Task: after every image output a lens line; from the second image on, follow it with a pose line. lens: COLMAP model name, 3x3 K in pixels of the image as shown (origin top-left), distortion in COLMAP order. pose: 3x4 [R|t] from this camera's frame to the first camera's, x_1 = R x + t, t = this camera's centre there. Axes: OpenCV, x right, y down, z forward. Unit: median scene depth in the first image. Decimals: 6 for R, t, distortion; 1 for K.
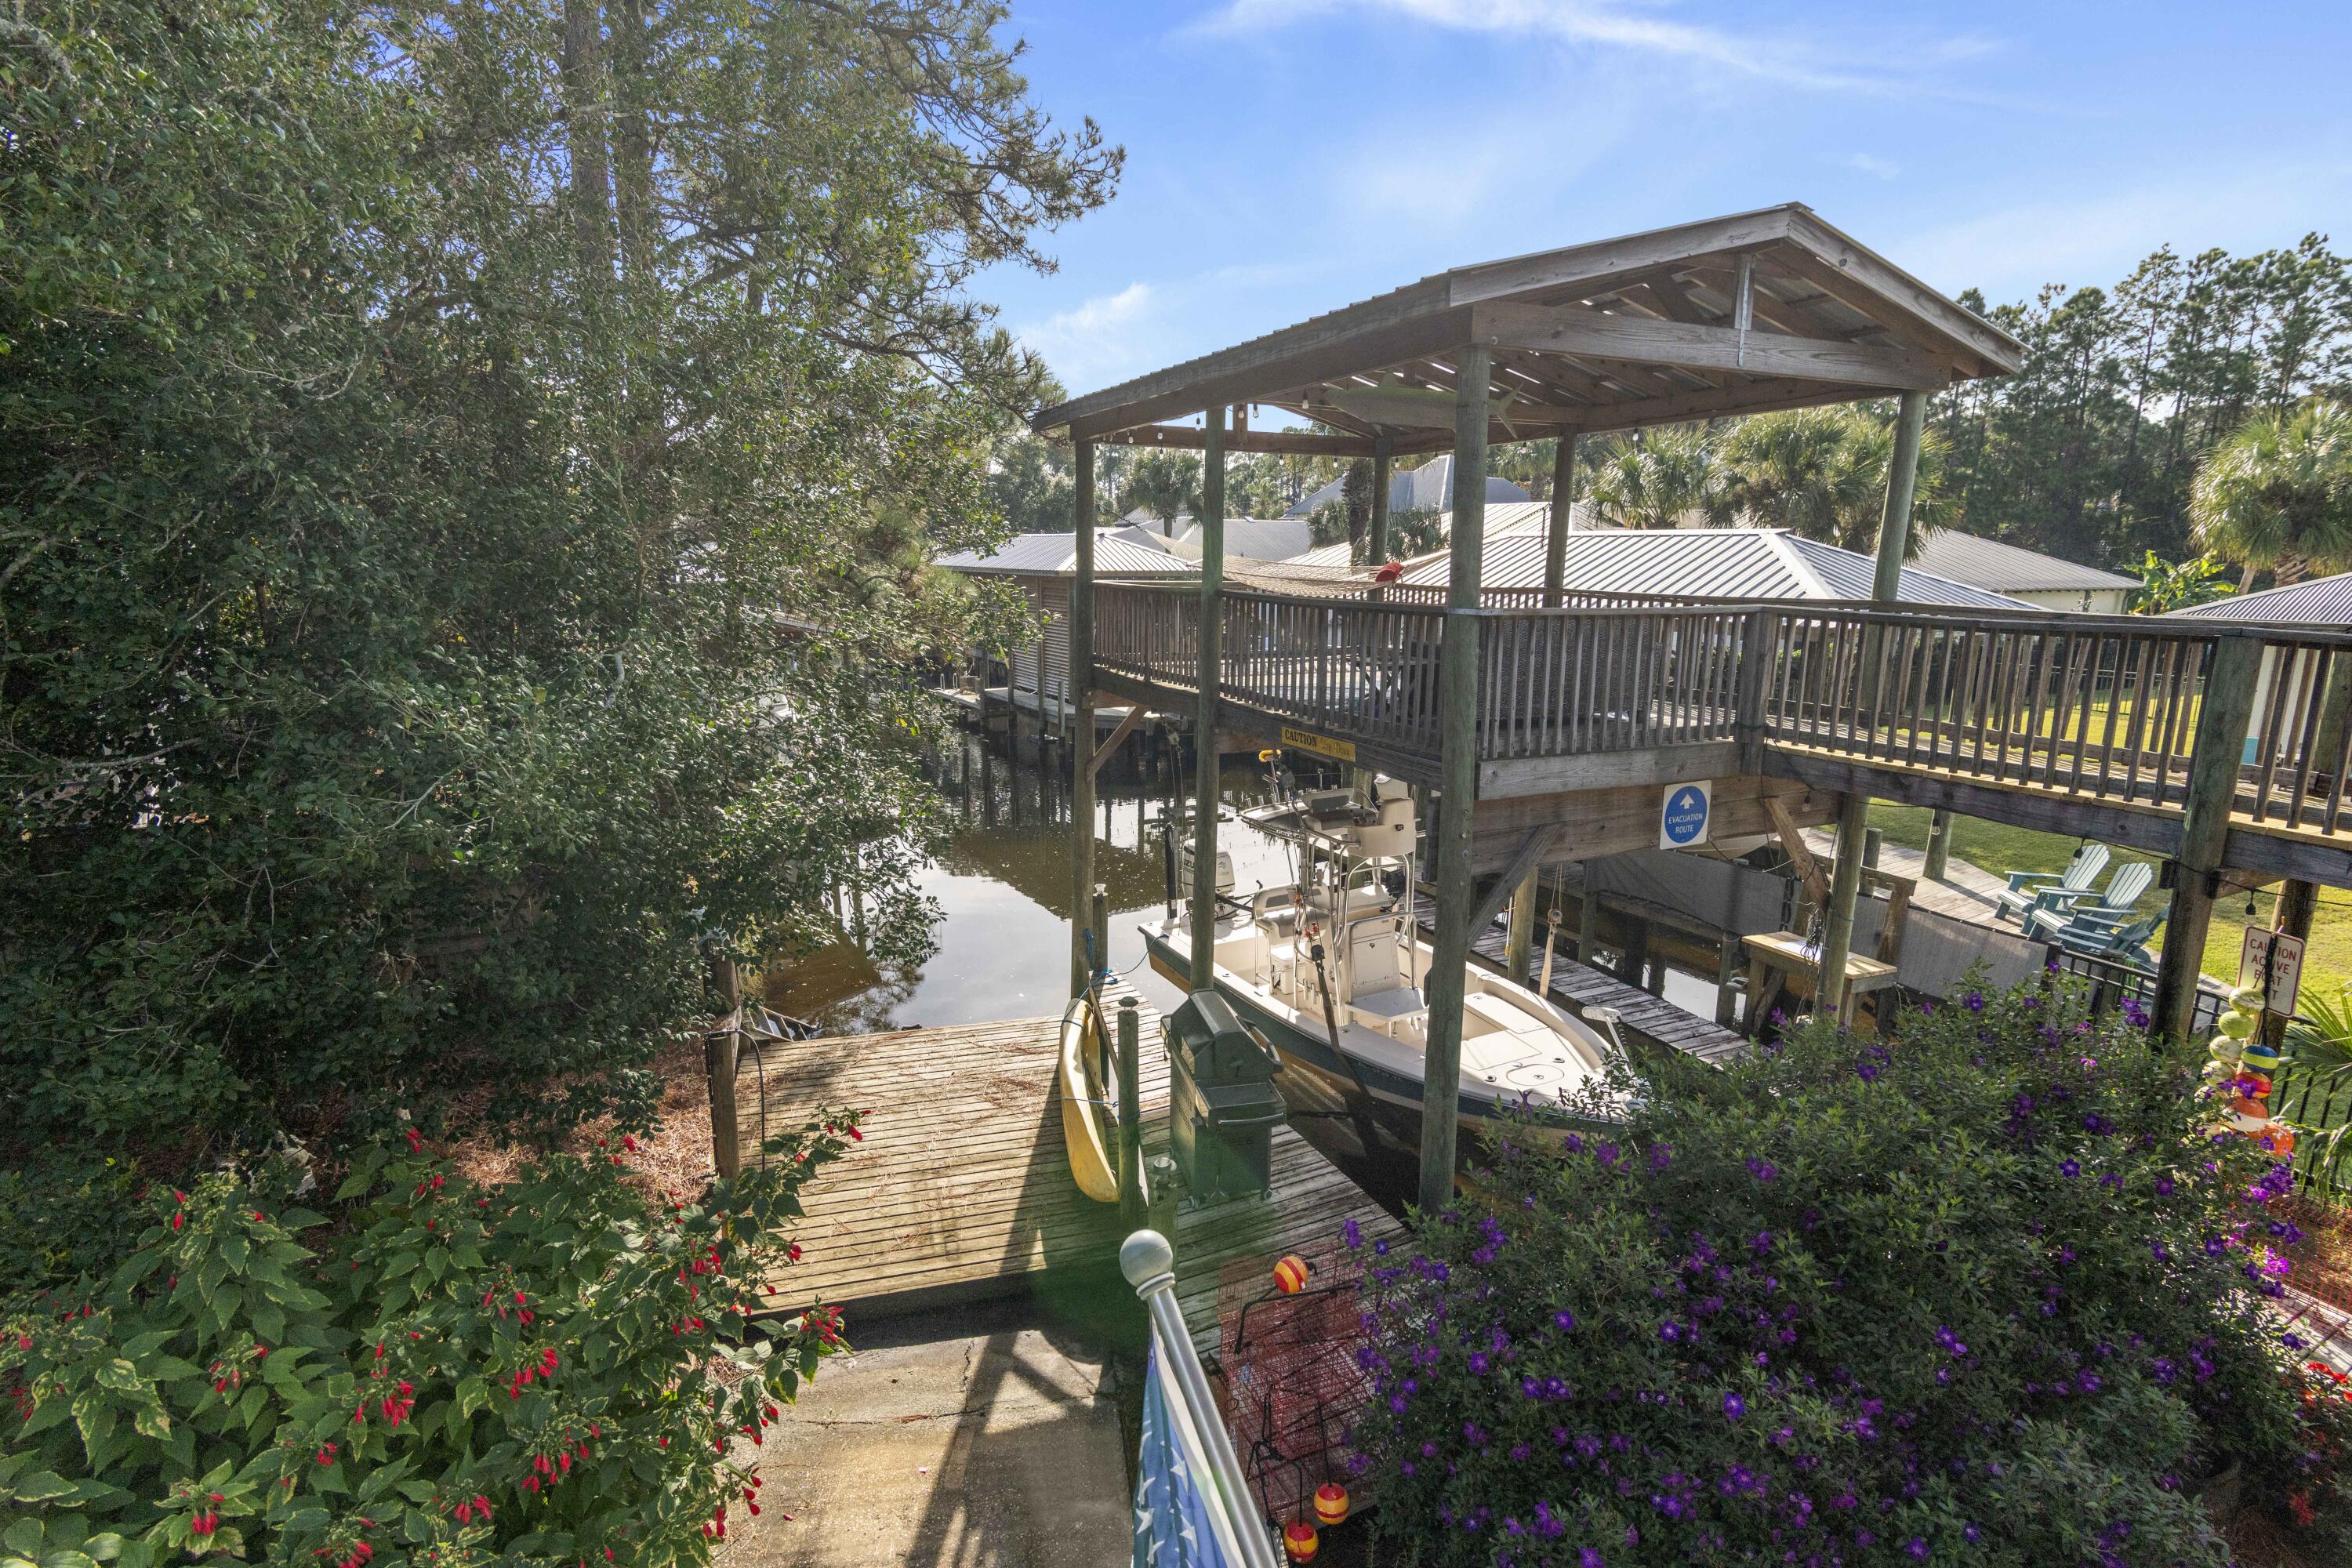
lens RADIAL K [[1156.2, 0, 1171.8], [0, 1156.2, 785.8], [0, 0, 1]] dist [0.004609, 0.000120]
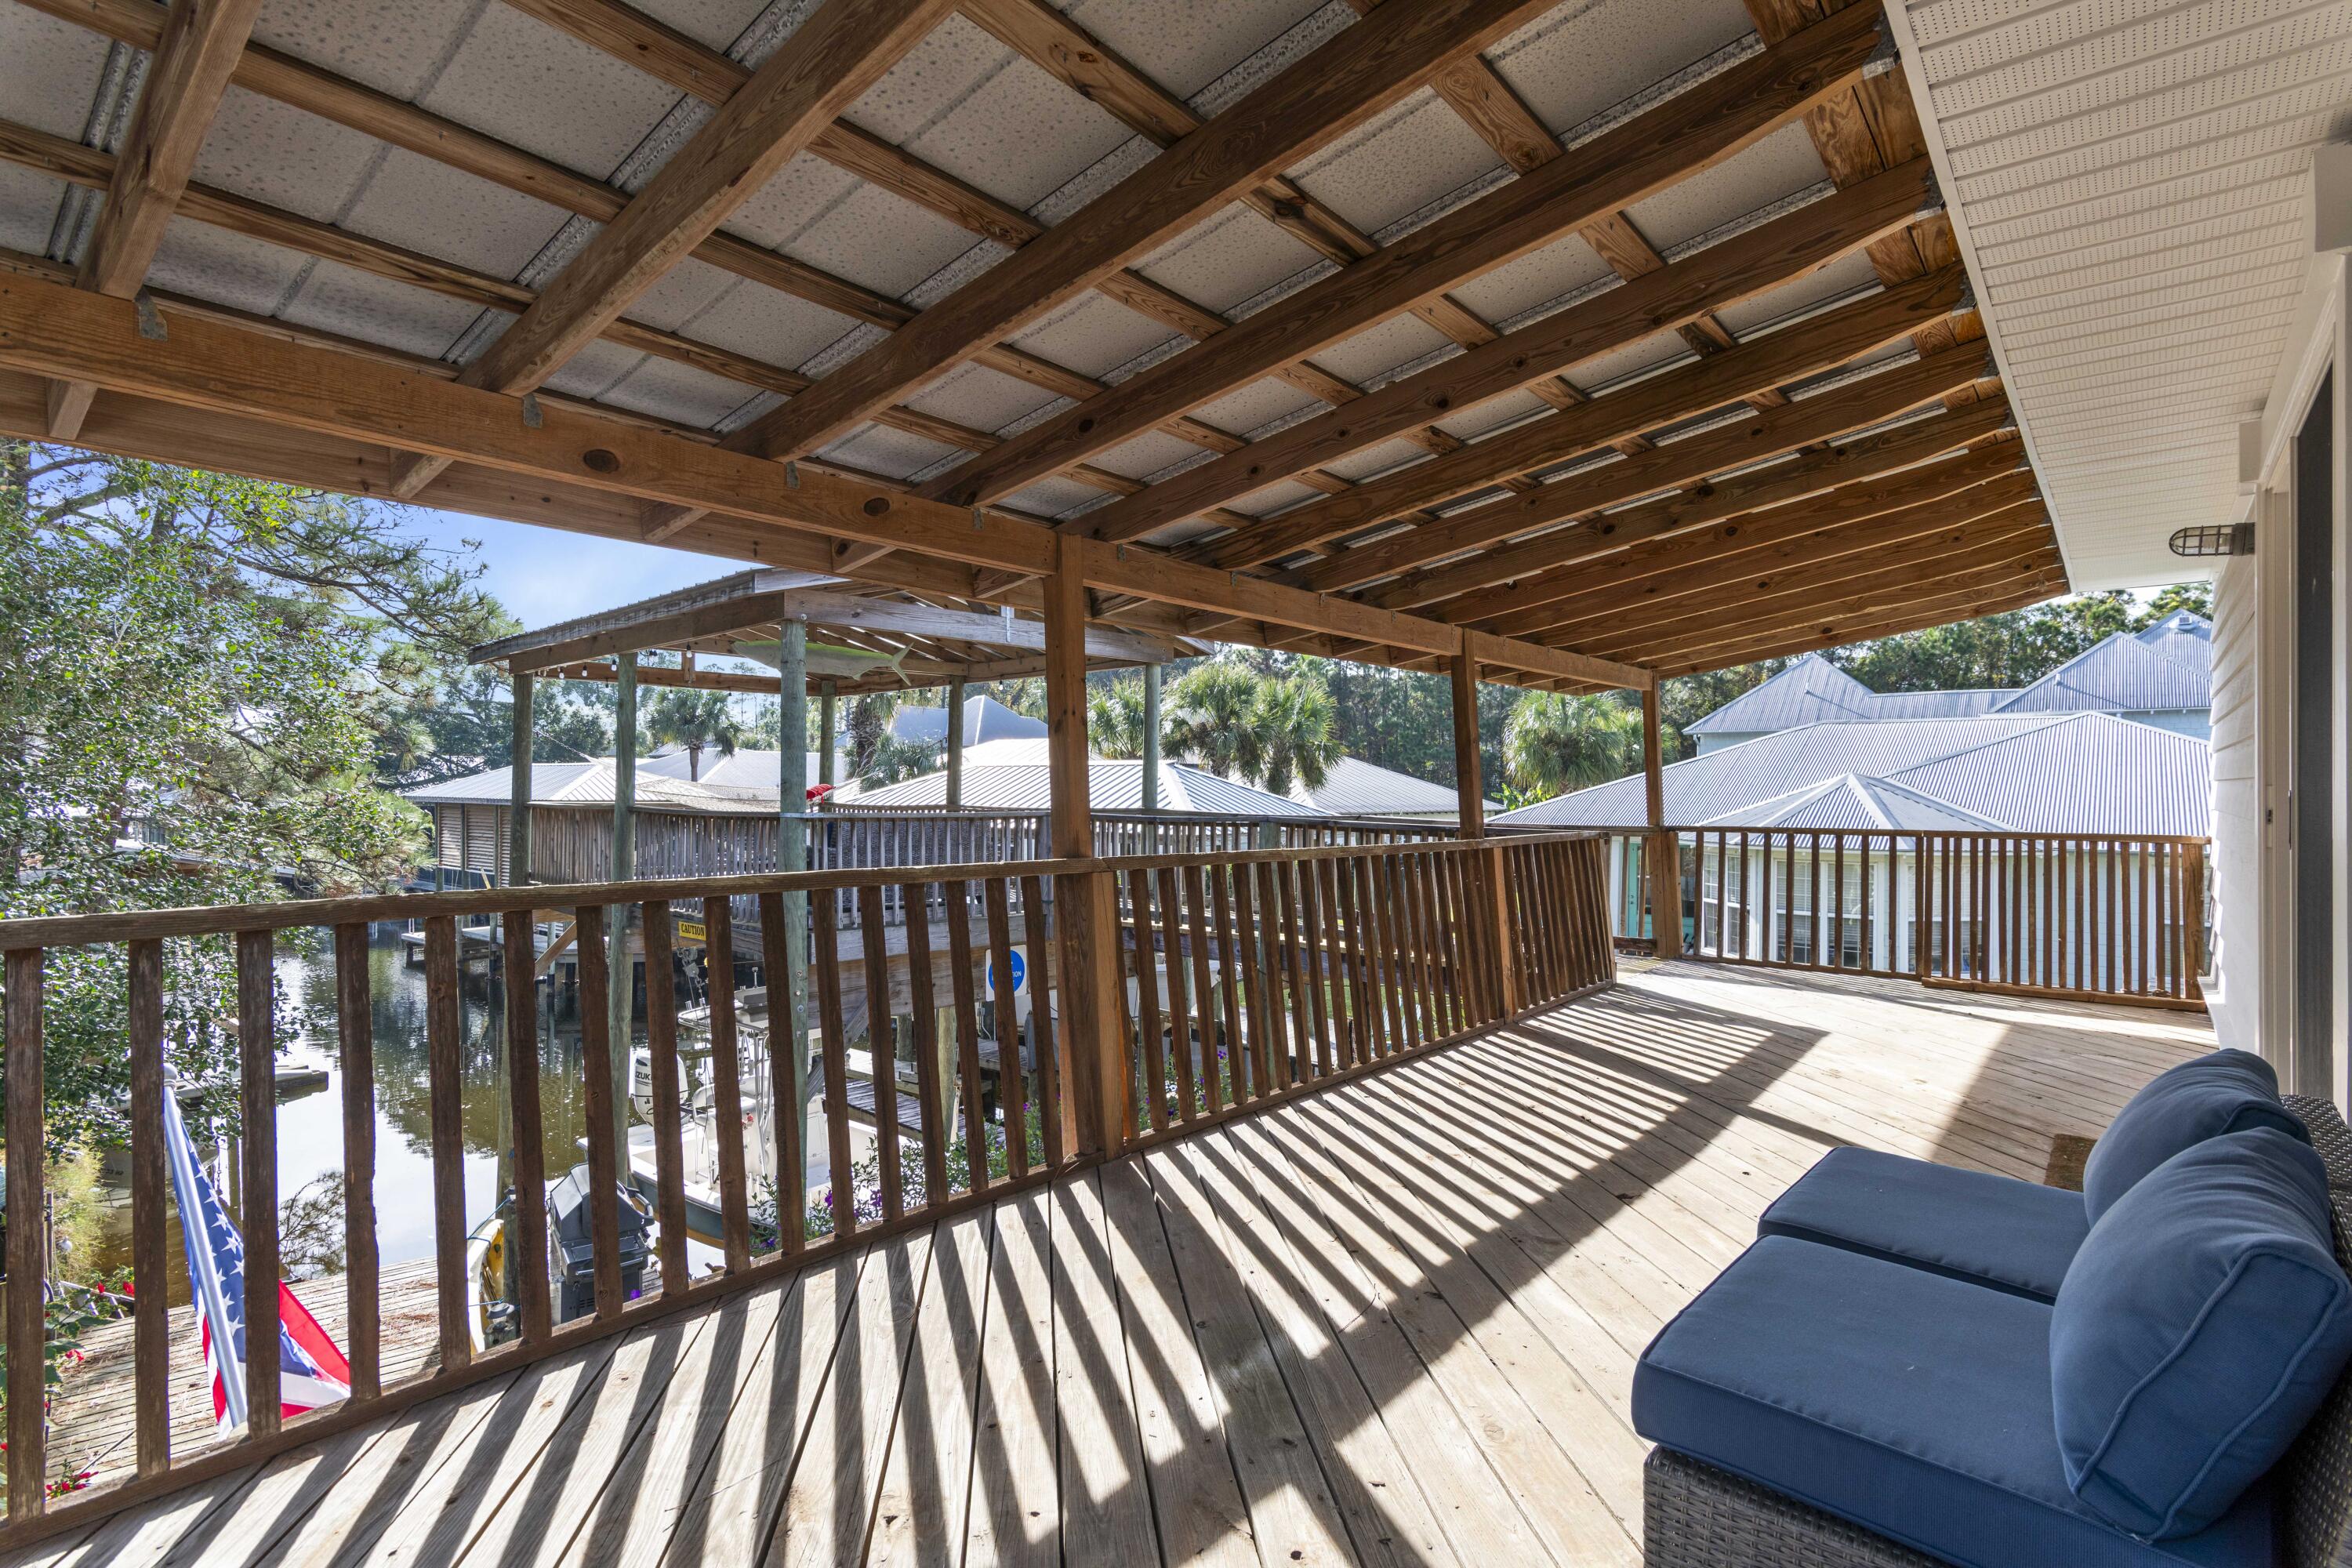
lens RADIAL K [[1156.2, 0, 1190.4], [0, 1156.2, 777.7], [0, 0, 1]] dist [0.004609, 0.000120]
pose [[0.929664, 0.001634, 0.368406, 0.117097], [0.073847, 0.978868, -0.190692, 0.053228], [-0.360932, 0.204485, 0.909898, -0.208794]]
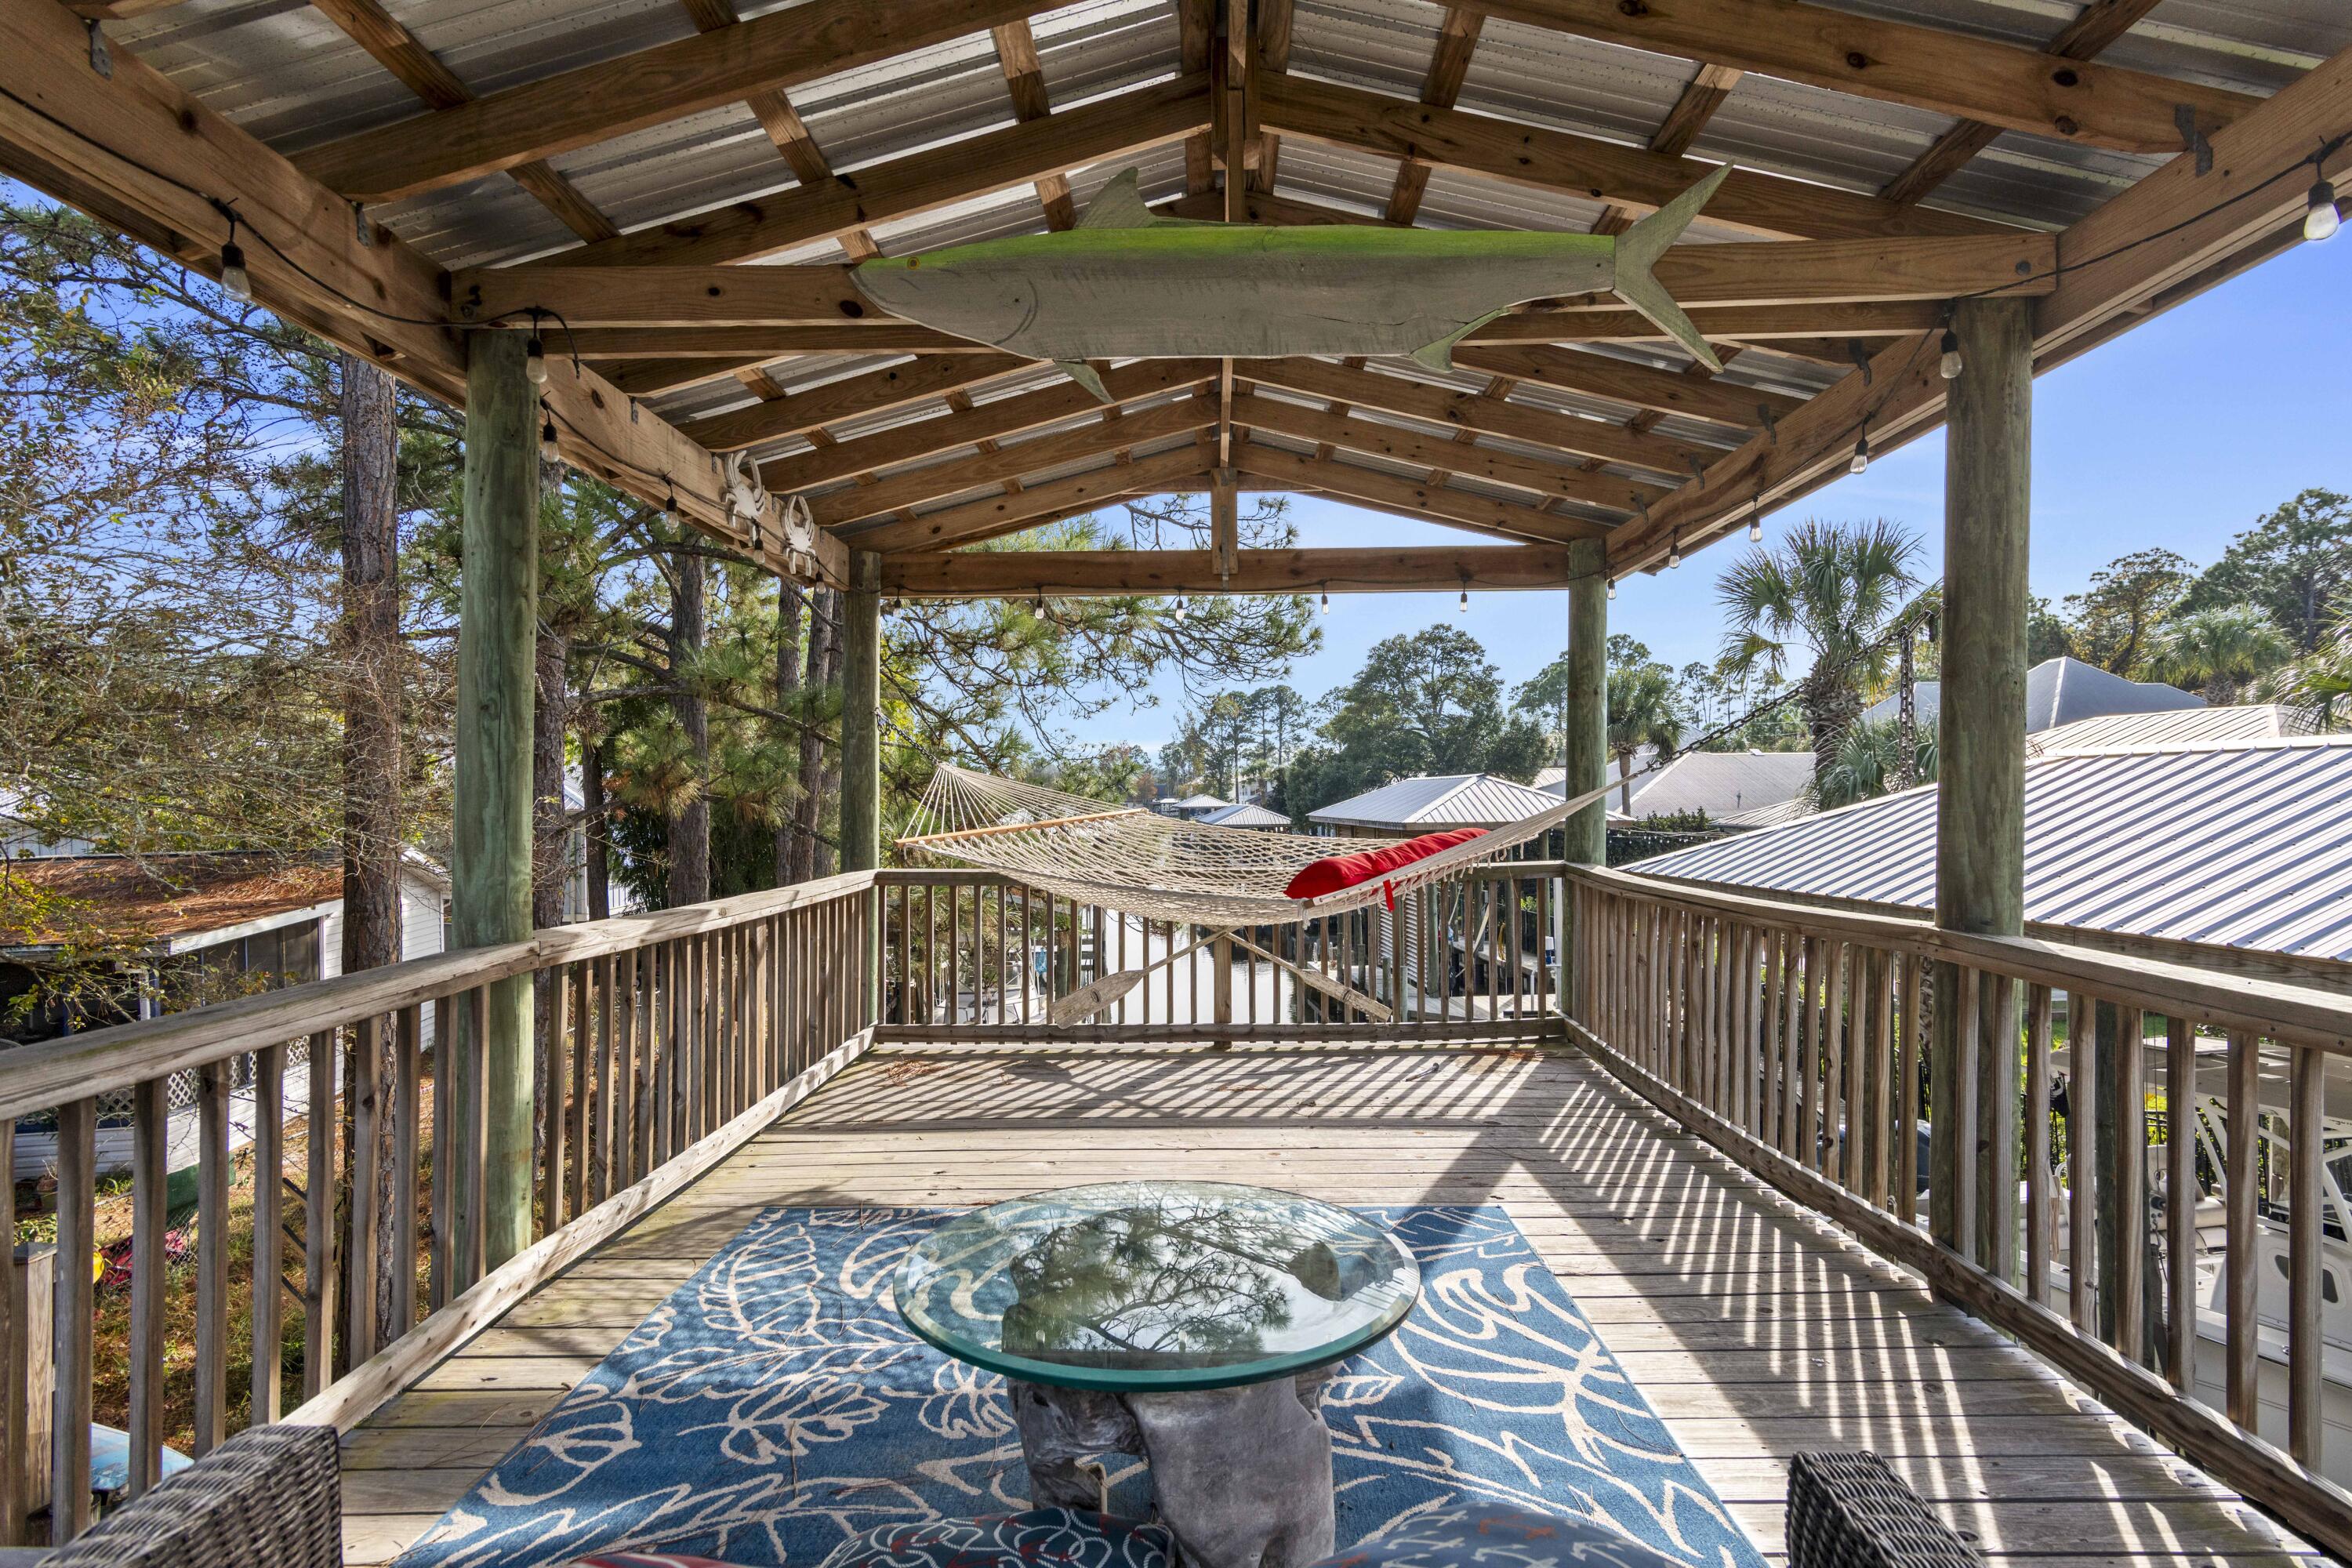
lens RADIAL K [[1156.2, 0, 1184.1], [0, 1156.2, 809.5], [0, 0, 1]] dist [0.004609, 0.000120]
pose [[0.901713, -0.013026, -0.432139, 0.295756], [-0.068600, 0.982572, -0.172760, -0.146241], [0.426858, 0.185424, 0.885104, 0.712666]]
